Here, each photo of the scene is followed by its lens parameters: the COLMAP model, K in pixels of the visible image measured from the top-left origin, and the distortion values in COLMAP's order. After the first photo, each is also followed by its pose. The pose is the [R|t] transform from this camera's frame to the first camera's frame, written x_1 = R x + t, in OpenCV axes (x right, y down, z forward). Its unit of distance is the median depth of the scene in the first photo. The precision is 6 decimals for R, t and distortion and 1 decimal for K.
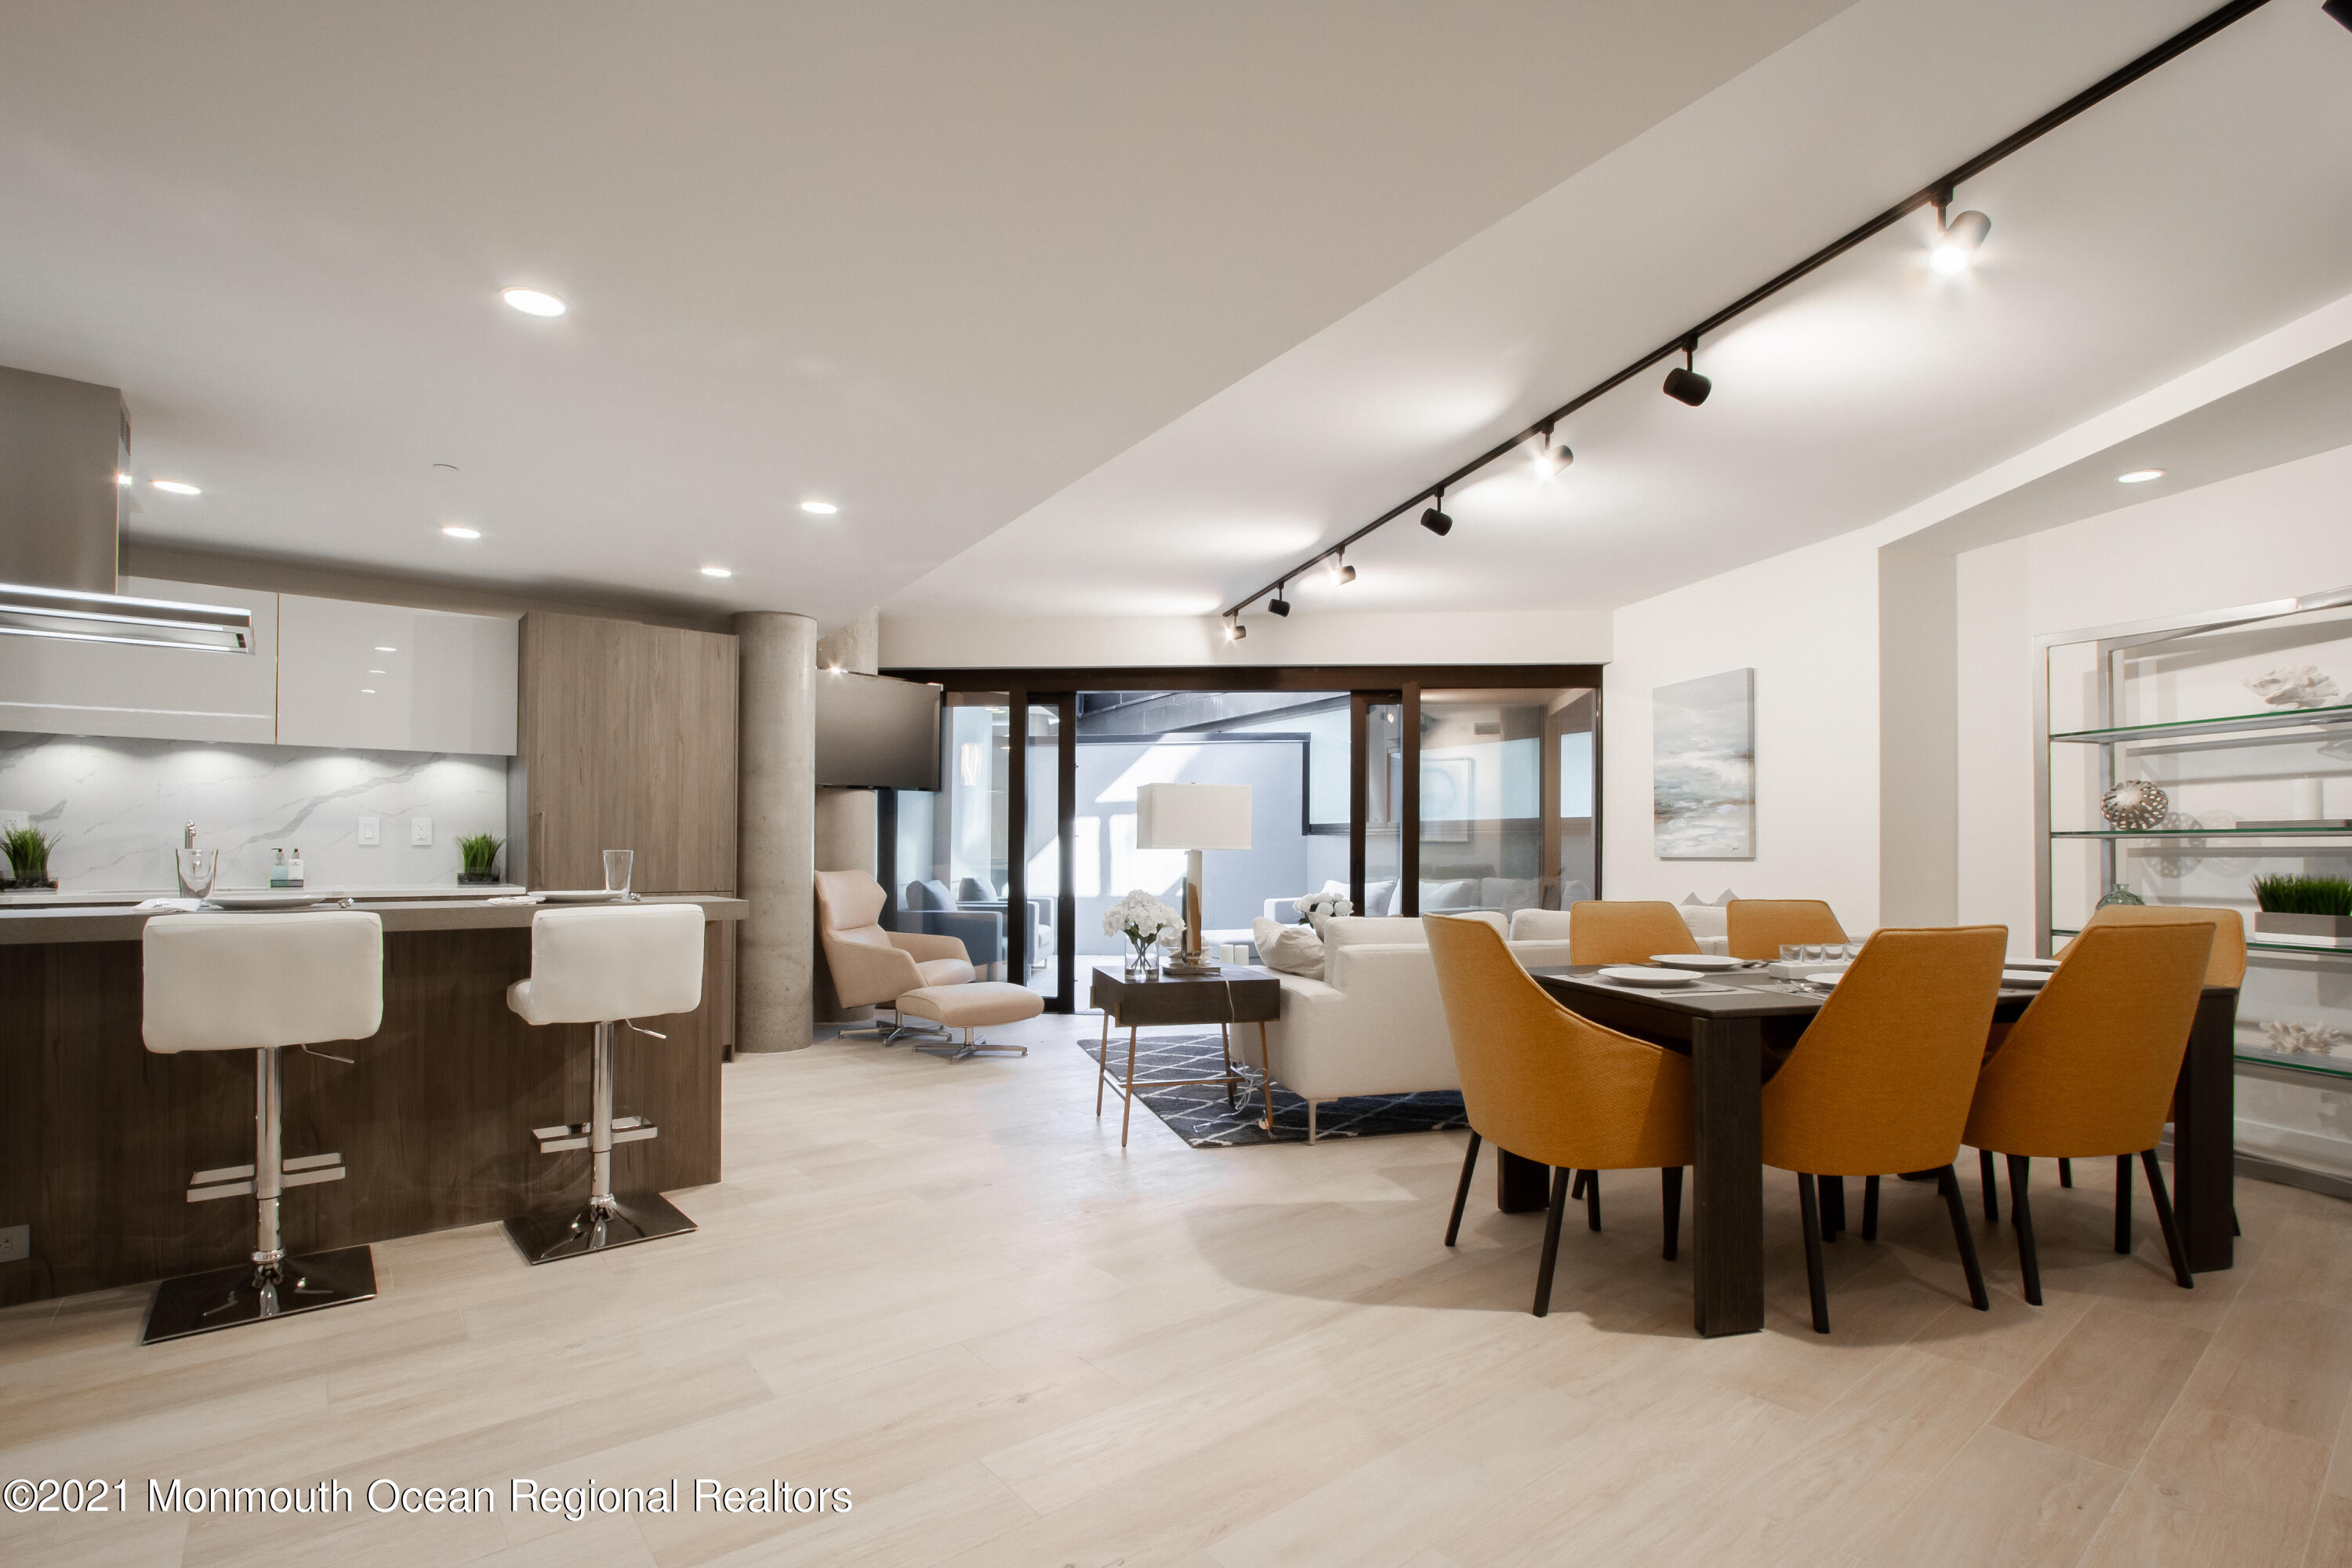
lens RADIAL K [[1068.7, 0, 1175.5], [0, 1068.7, 822.5], [0, 0, 1]] dist [0.001723, 0.000224]
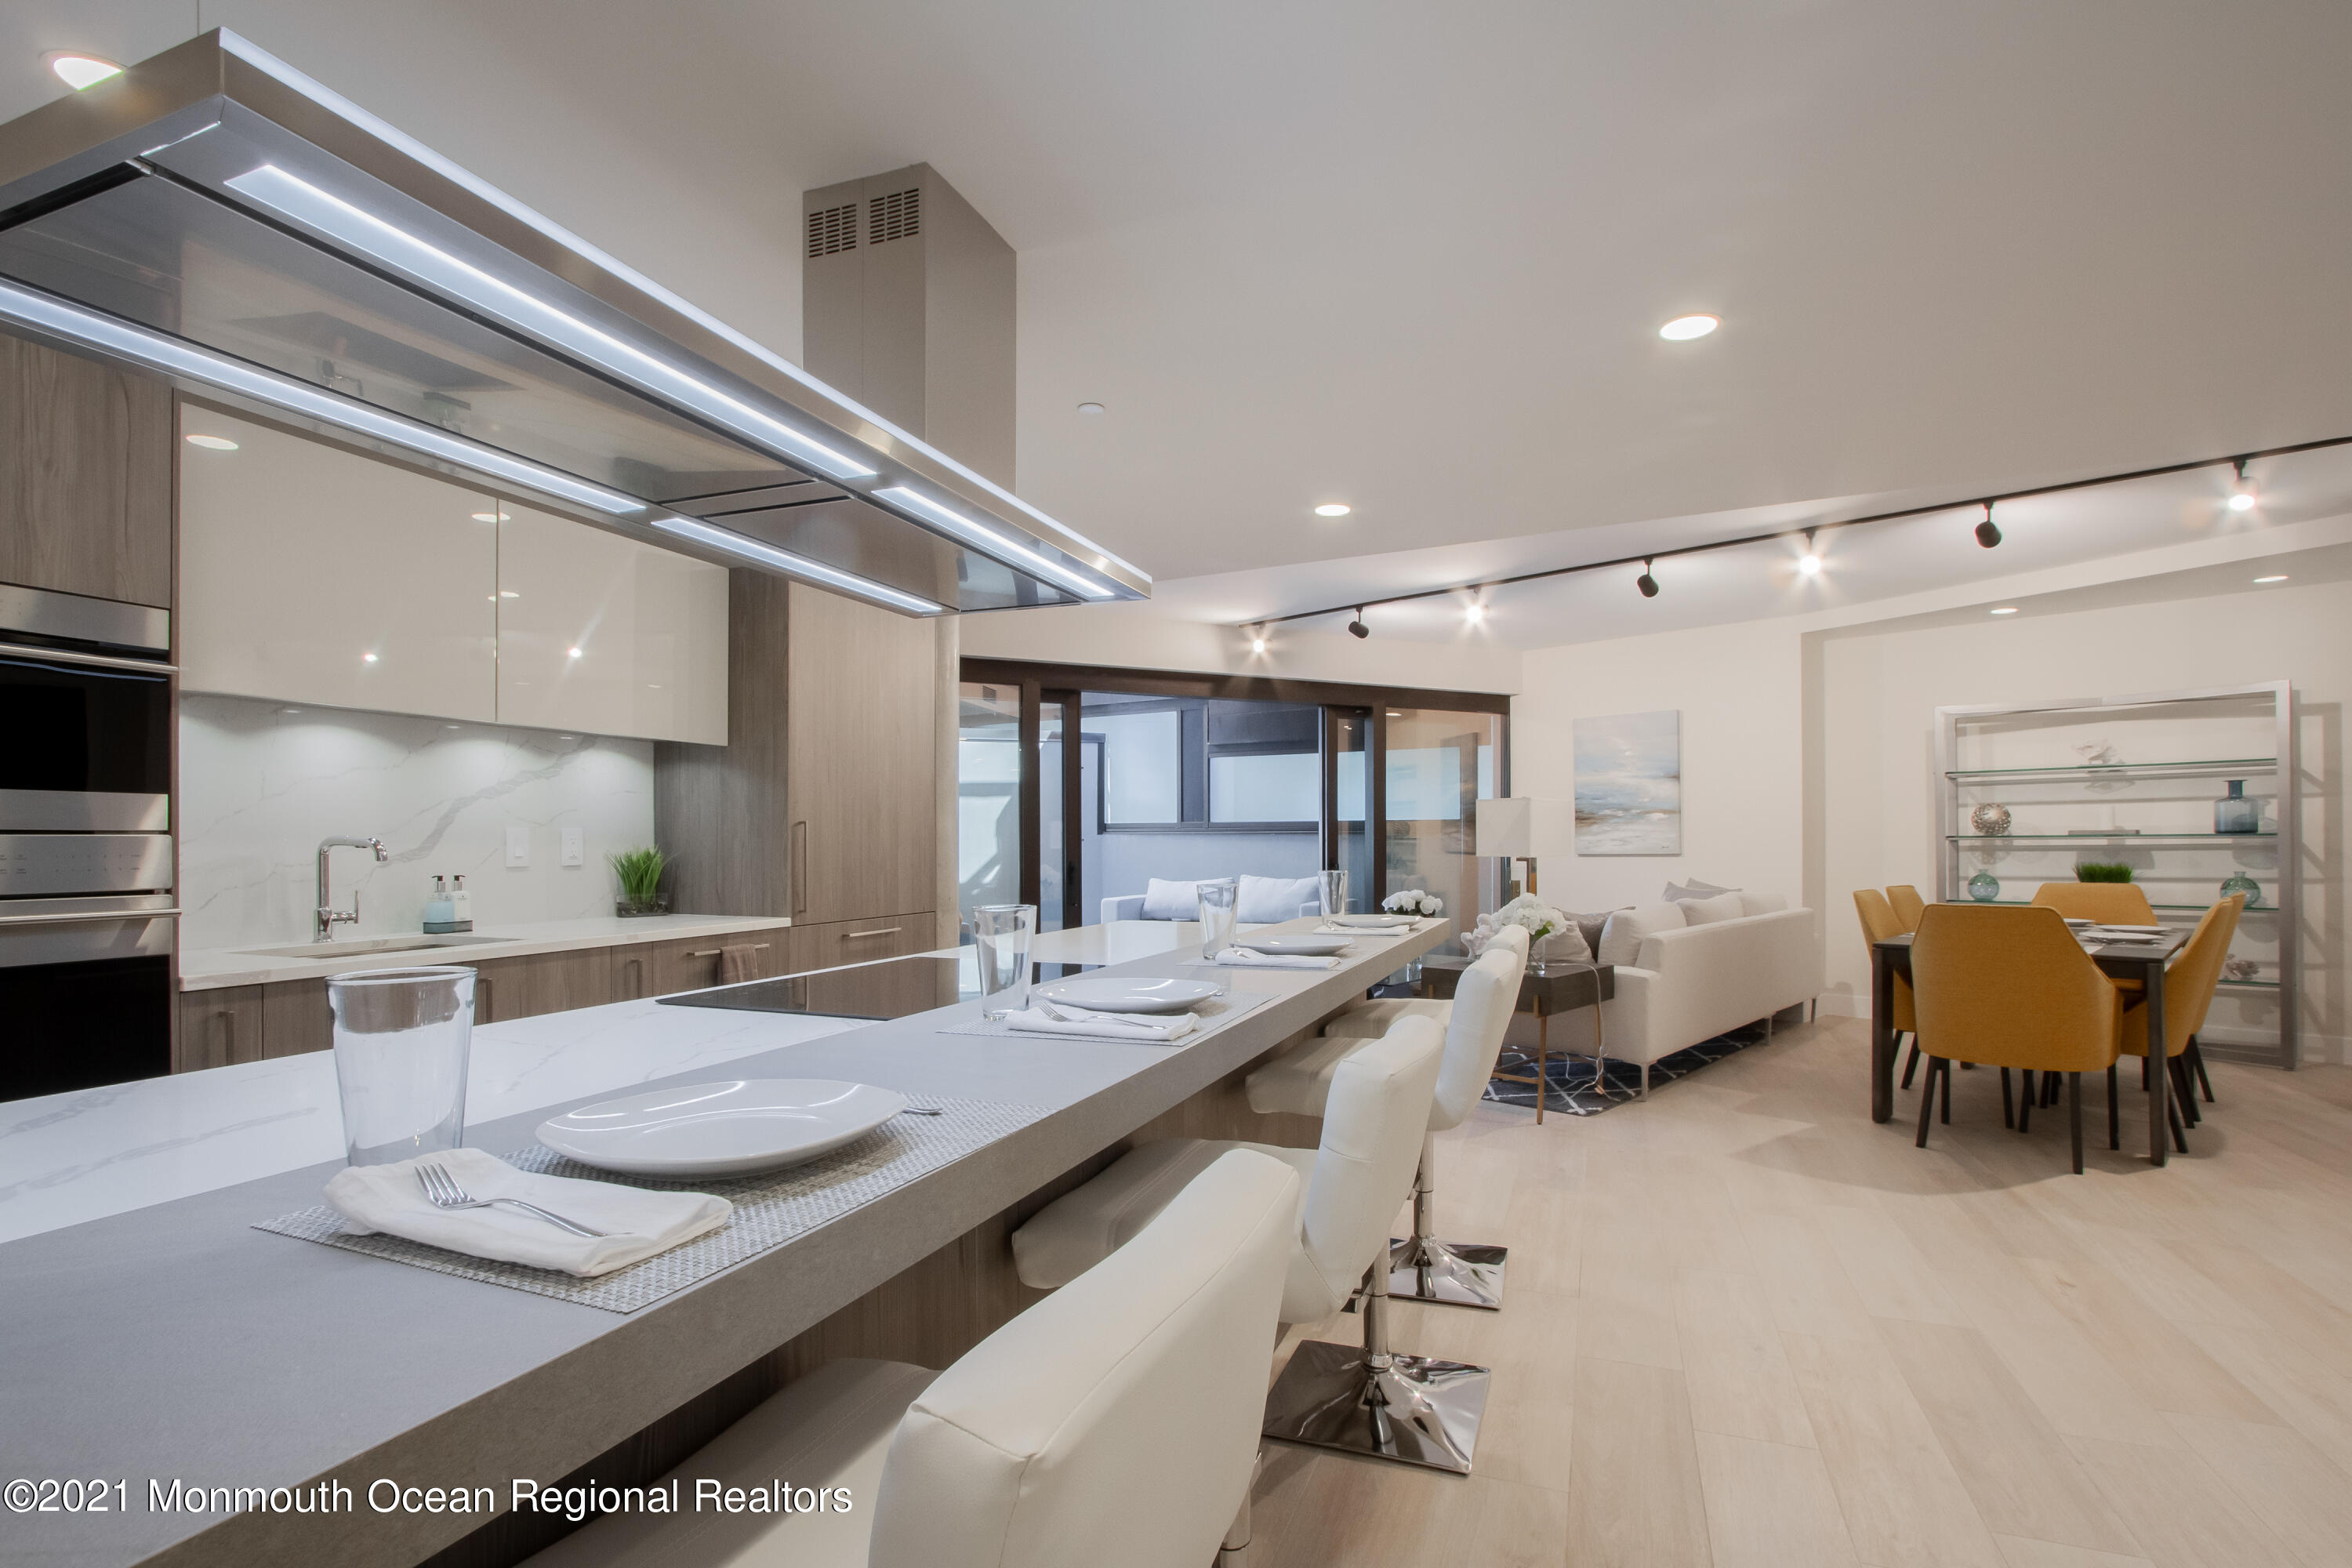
lens RADIAL K [[1081.1, 0, 1175.5], [0, 1081.1, 831.9], [0, 0, 1]] dist [-0.001498, -0.000392]
pose [[0.865658, -0.004981, 0.500611, -0.731206], [-0.003041, 0.999880, 0.015206, -0.013964], [-0.500627, -0.014686, 0.865539, 0.170038]]
